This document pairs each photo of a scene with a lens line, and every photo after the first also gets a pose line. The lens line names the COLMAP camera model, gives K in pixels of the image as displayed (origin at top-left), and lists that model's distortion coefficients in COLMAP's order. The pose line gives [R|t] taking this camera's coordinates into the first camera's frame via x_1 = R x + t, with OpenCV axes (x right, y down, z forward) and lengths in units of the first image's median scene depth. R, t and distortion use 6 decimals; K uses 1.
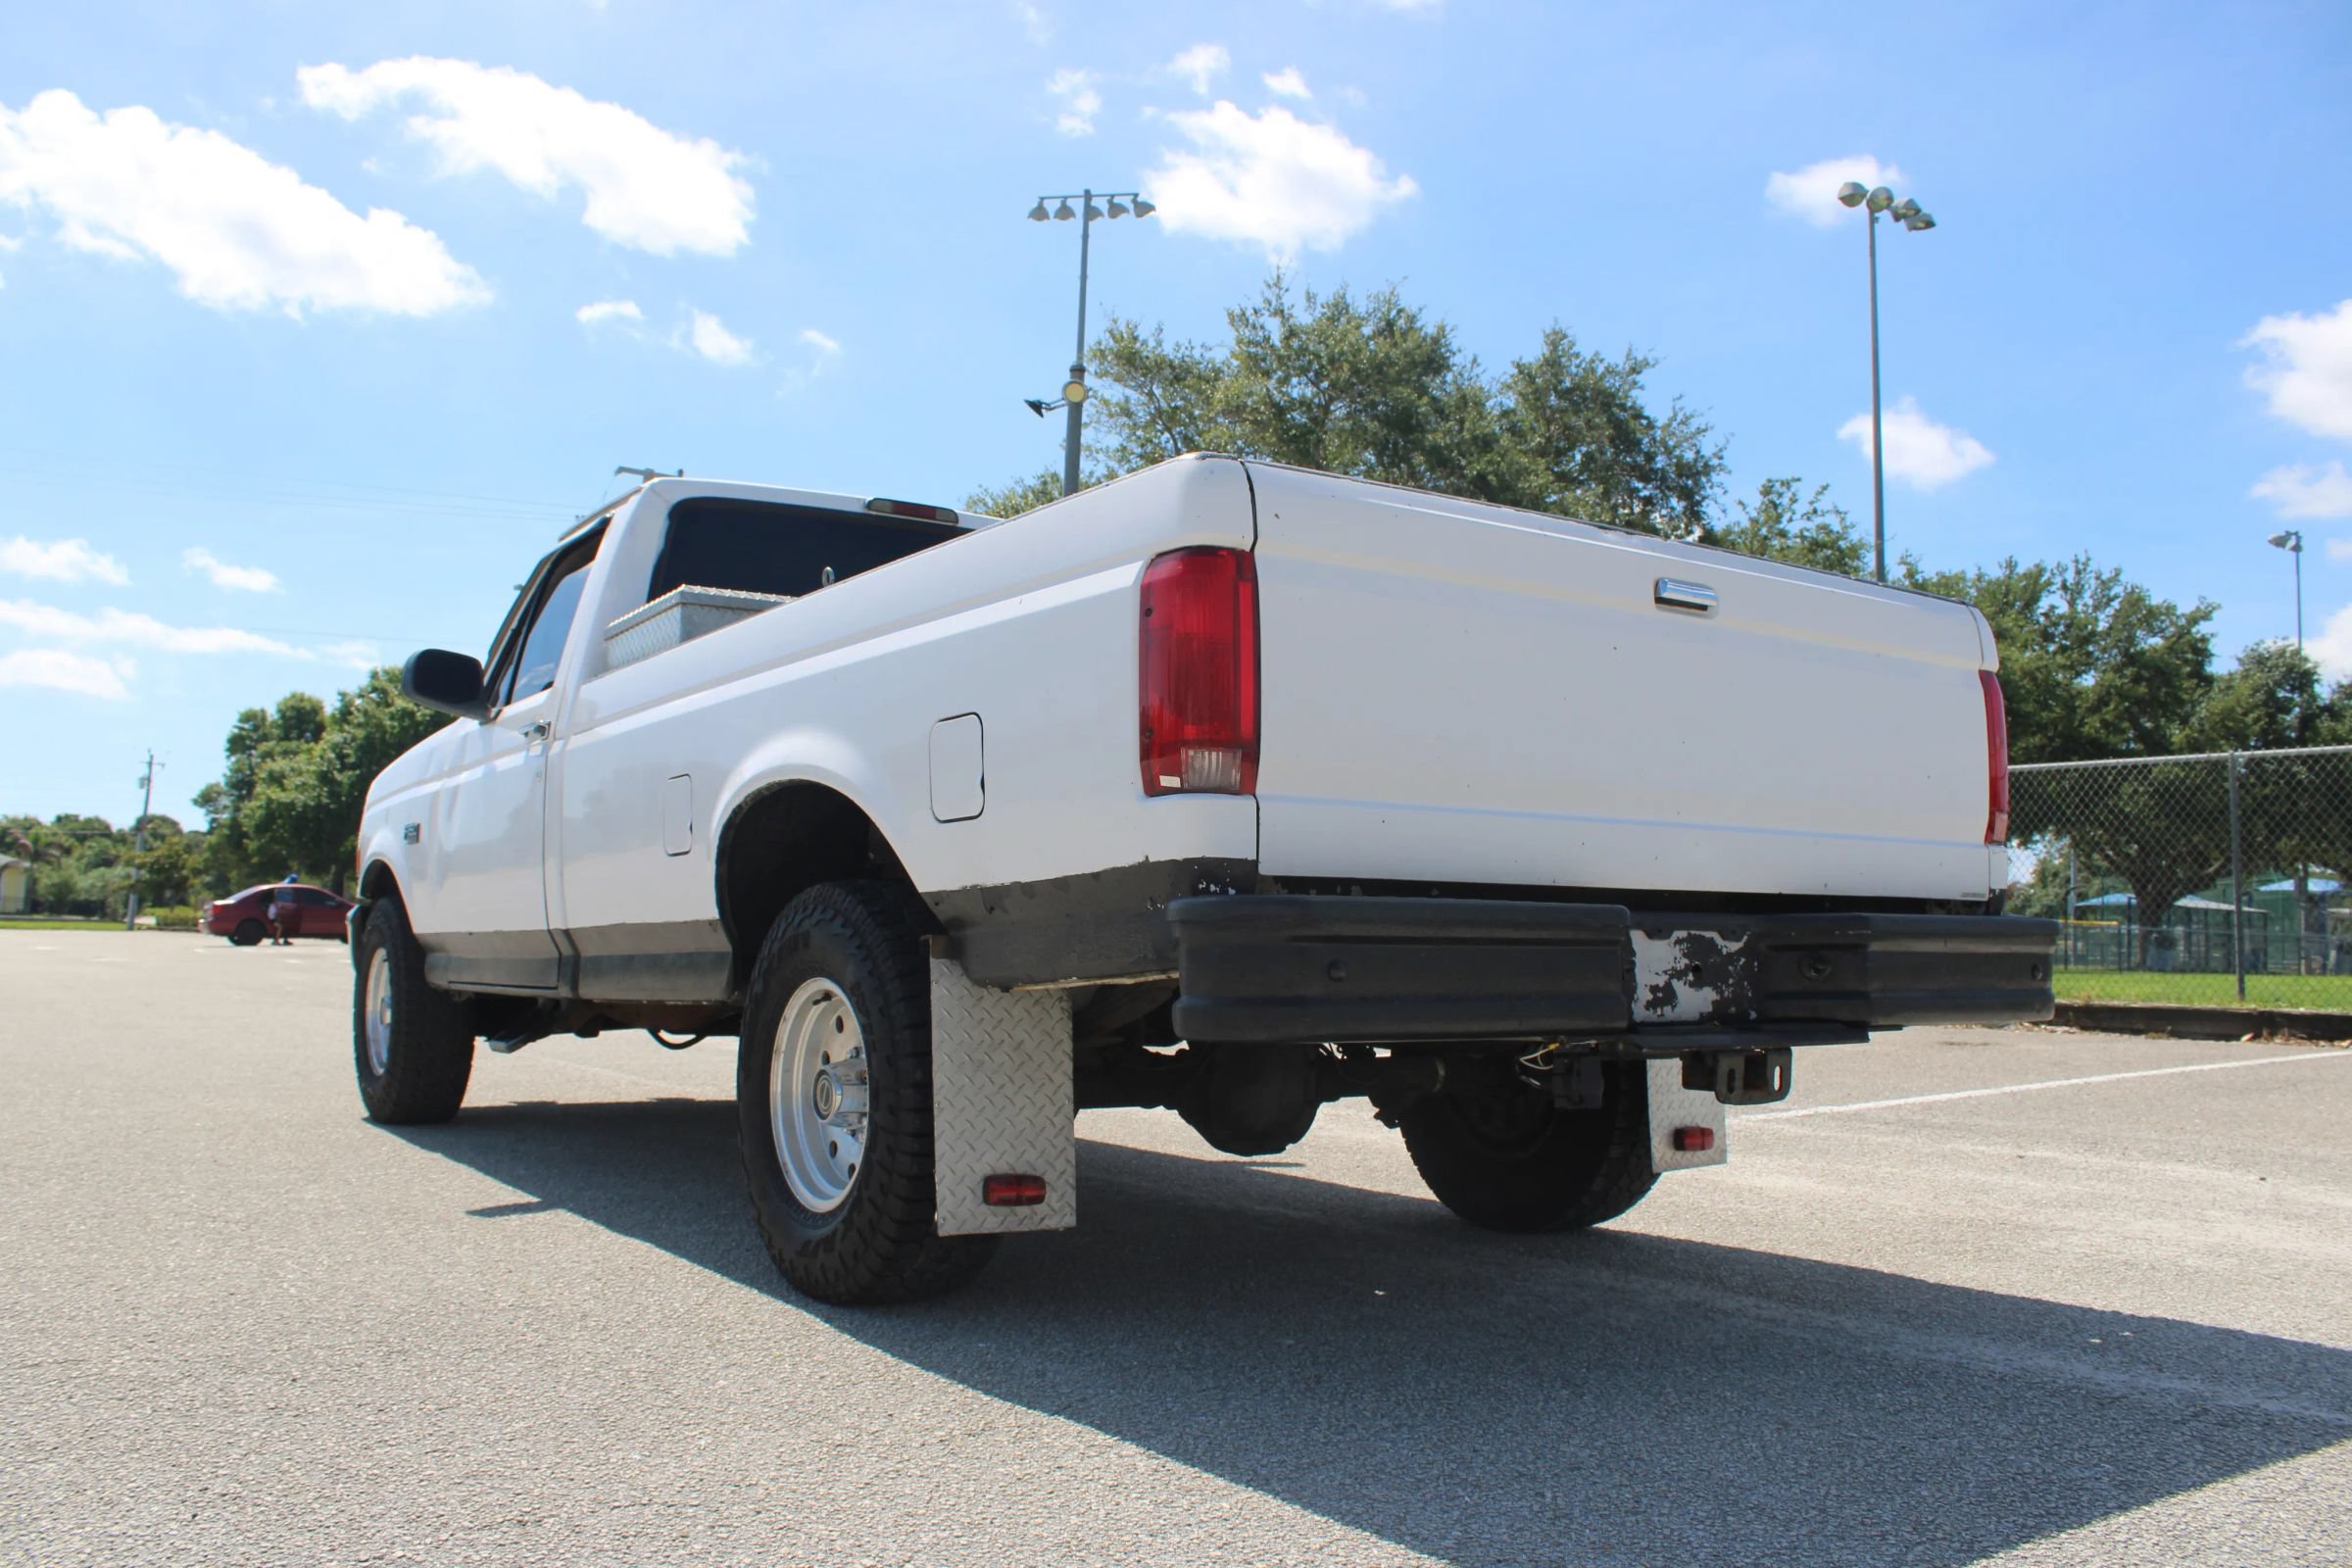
lens RADIAL K [[1942.4, 0, 1163.7], [0, 1942.4, 795.3], [0, 0, 1]] dist [-0.168309, 0.149118]
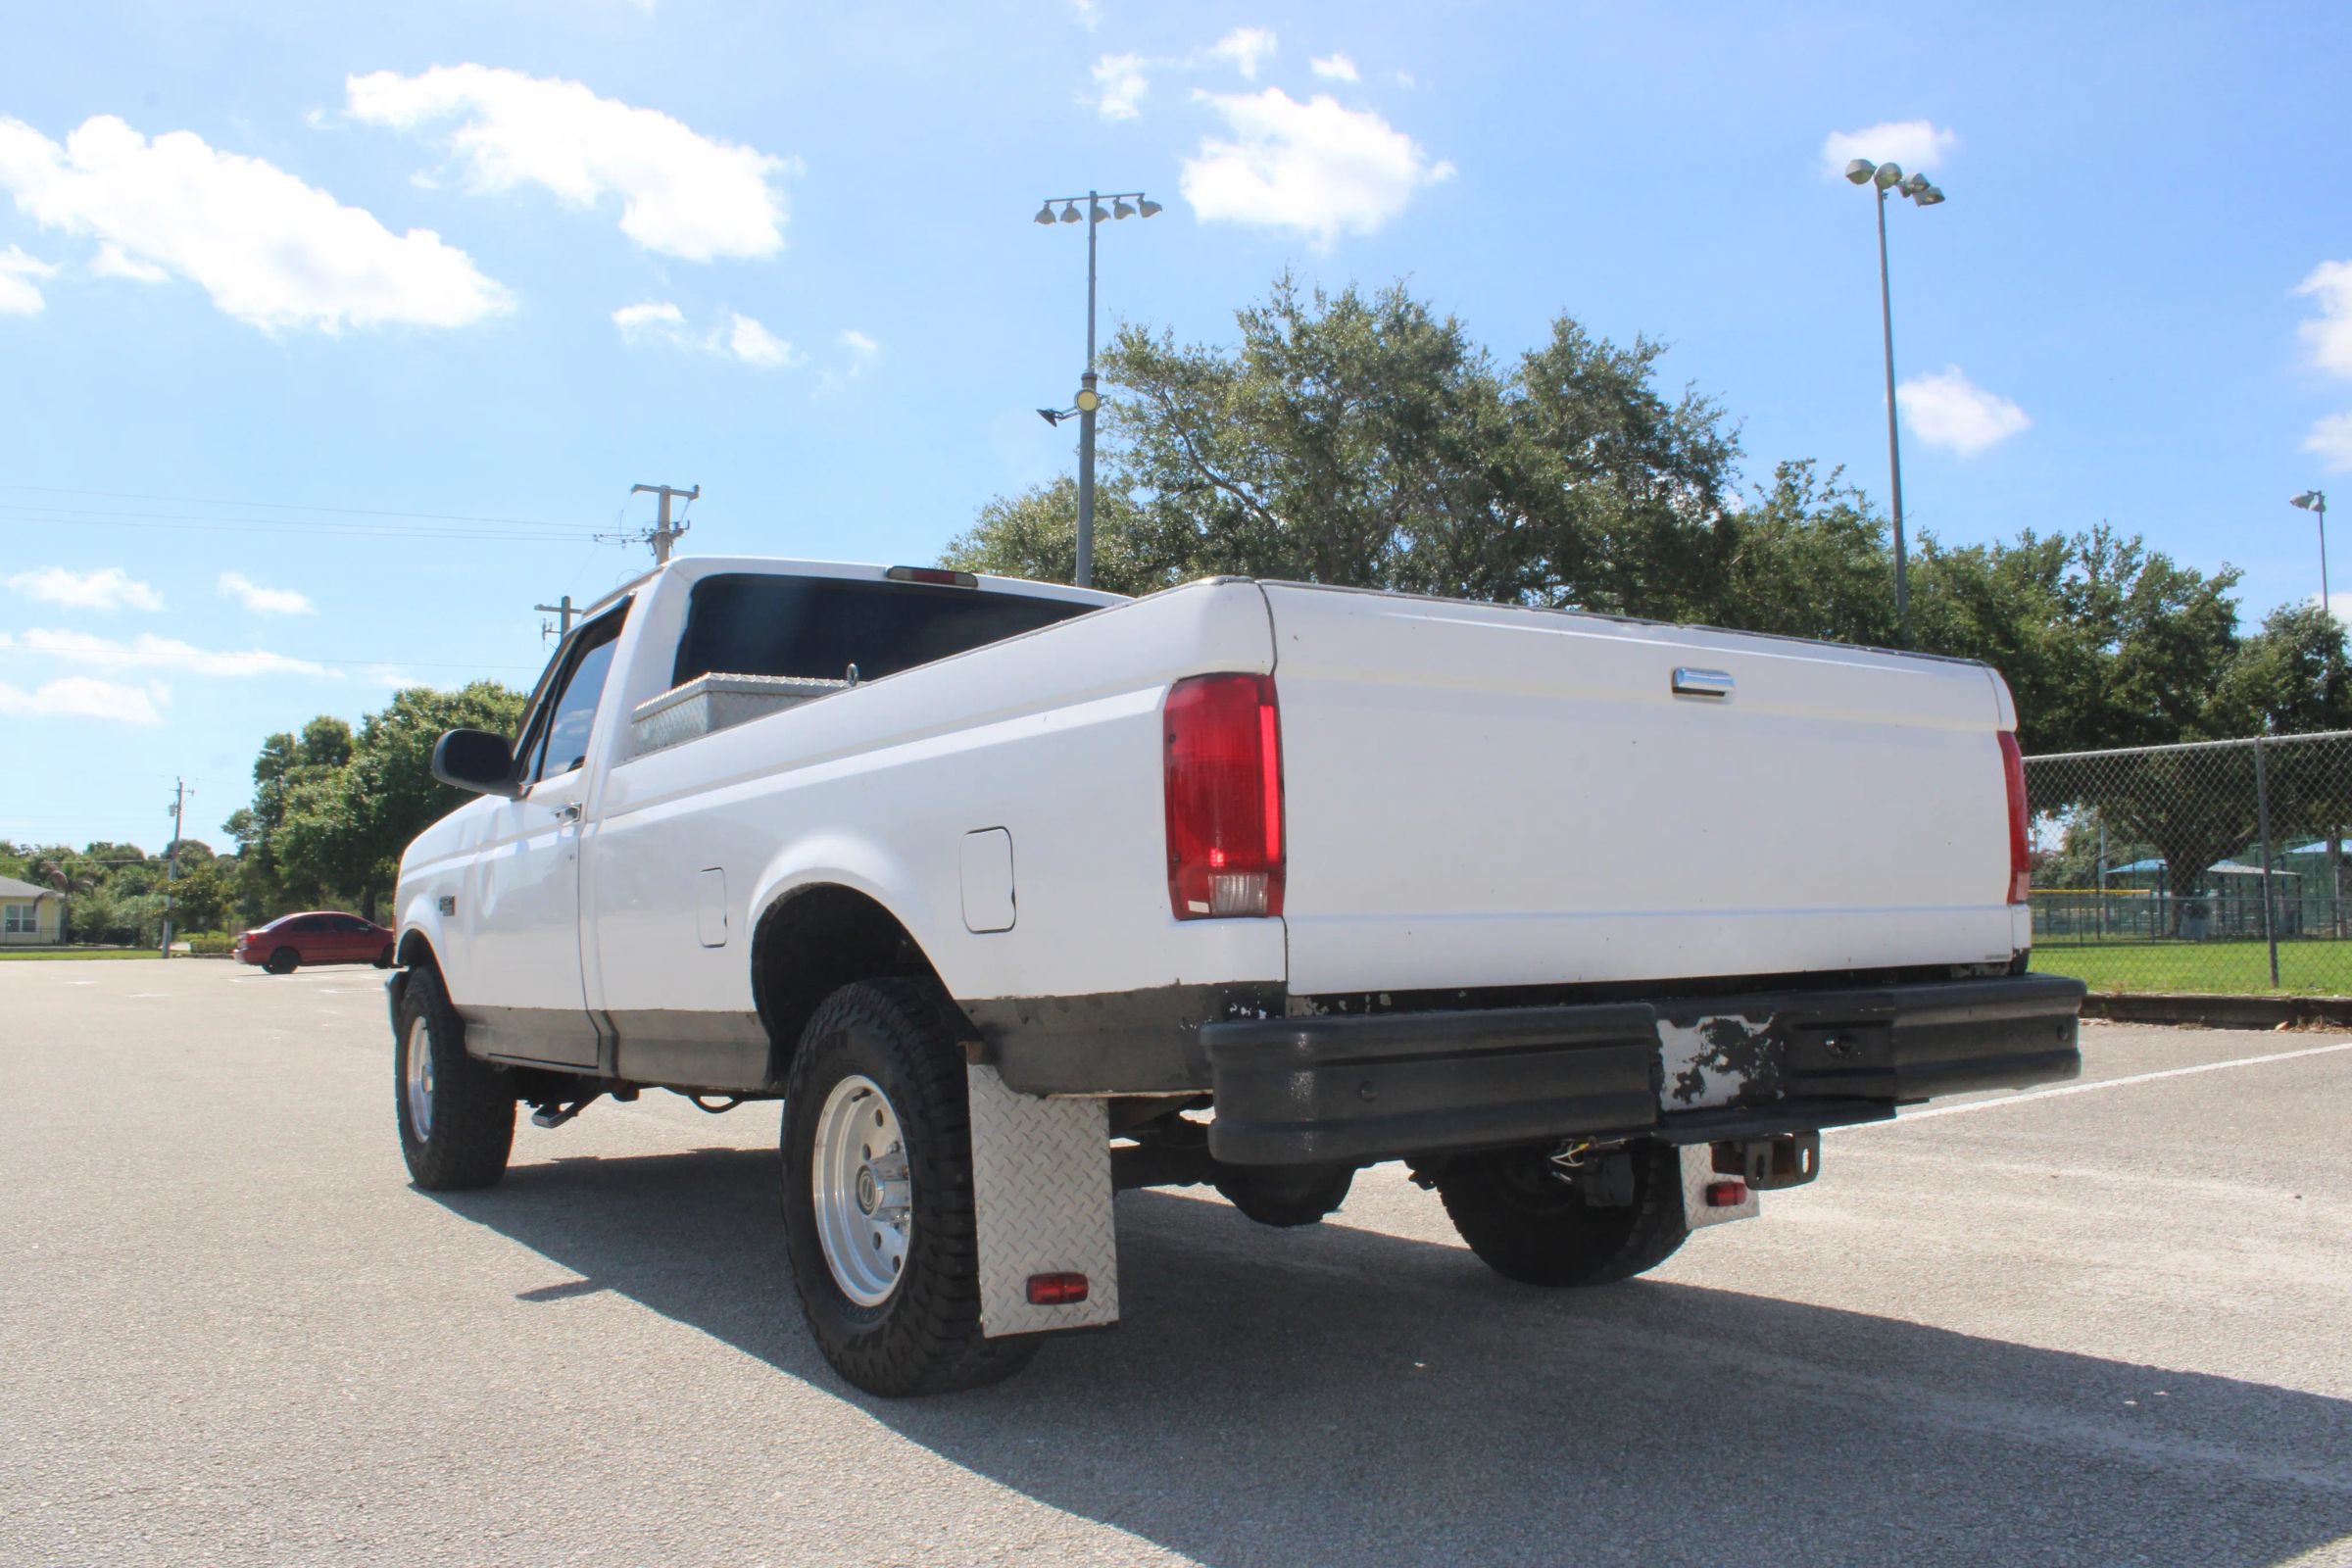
lens RADIAL K [[1942.4, 0, 1163.7], [0, 1942.4, 795.3], [0, 0, 1]] dist [-0.168309, 0.149118]
pose [[0.999421, -0.031502, -0.012874, -0.000074], [0.031548, 0.999496, 0.003432, -0.030859], [0.012759, -0.003836, 0.999911, -0.006910]]
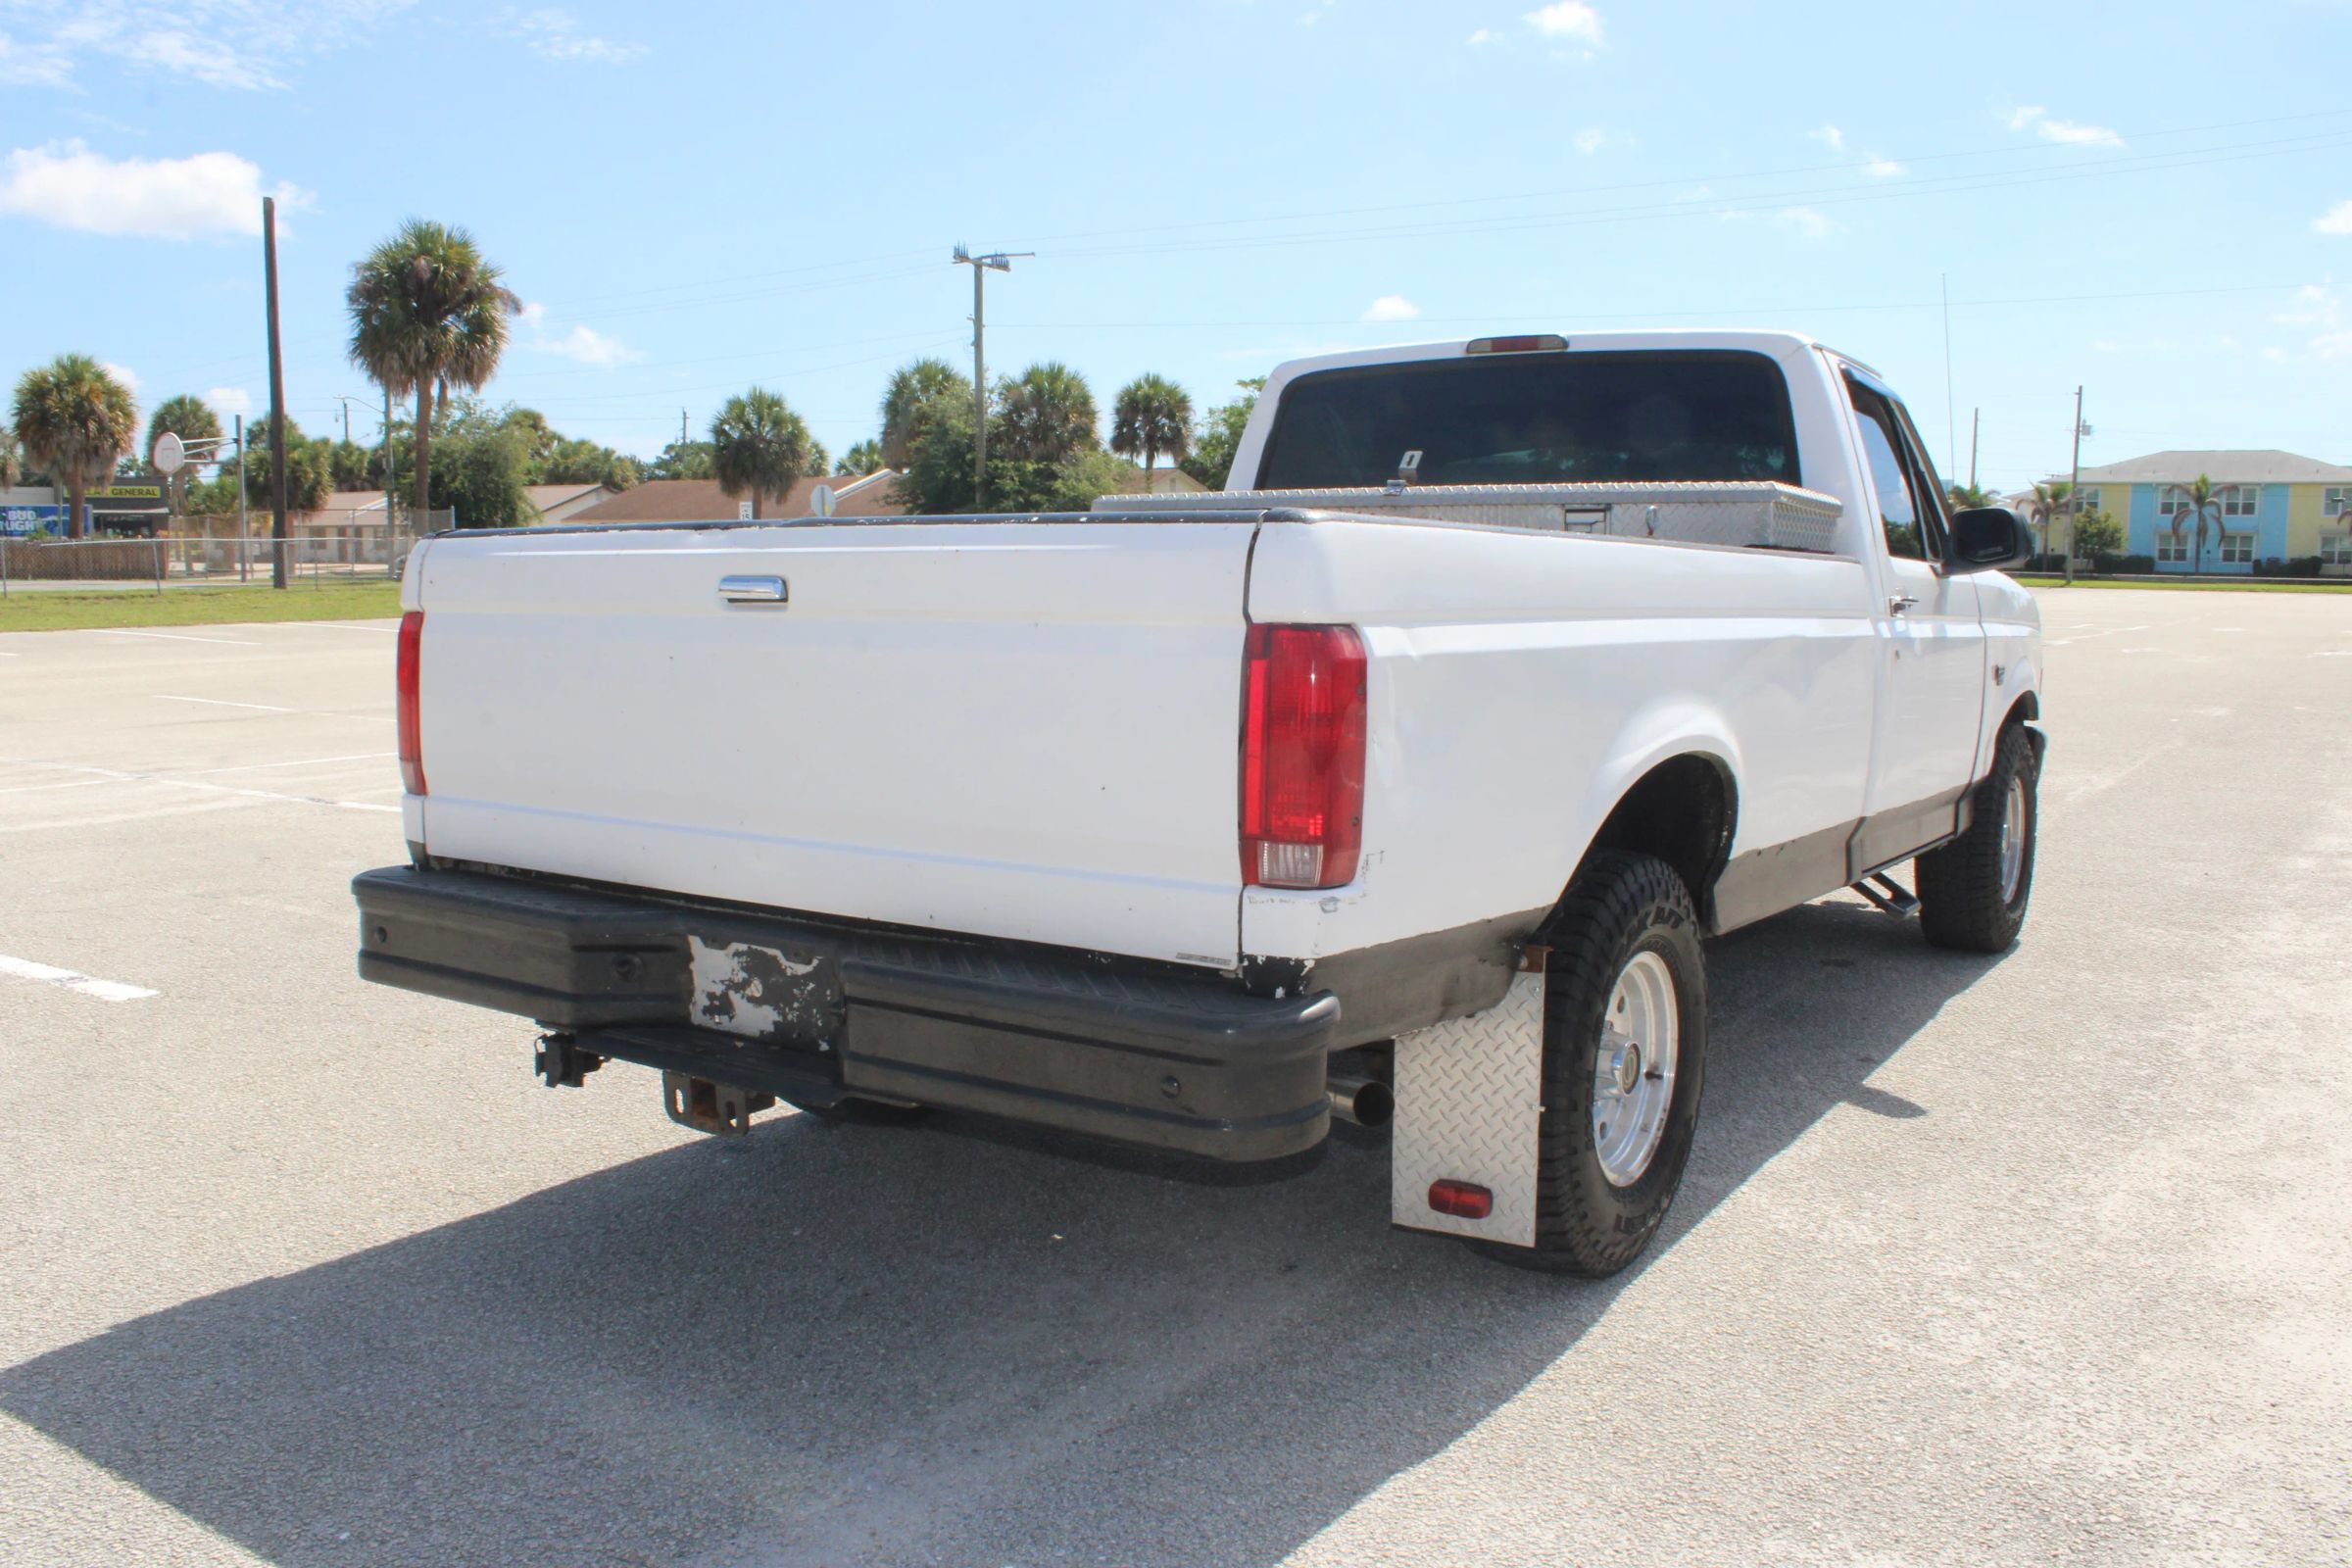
lens RADIAL K [[1942.4, 0, 1163.7], [0, 1942.4, 795.3], [0, 0, 1]] dist [-0.168309, 0.149118]
pose [[0.359463, 0.096234, -0.928184, 0.653163], [0.073831, 0.988617, 0.131093, -0.060716], [0.930234, -0.115652, 0.348266, 0.455213]]
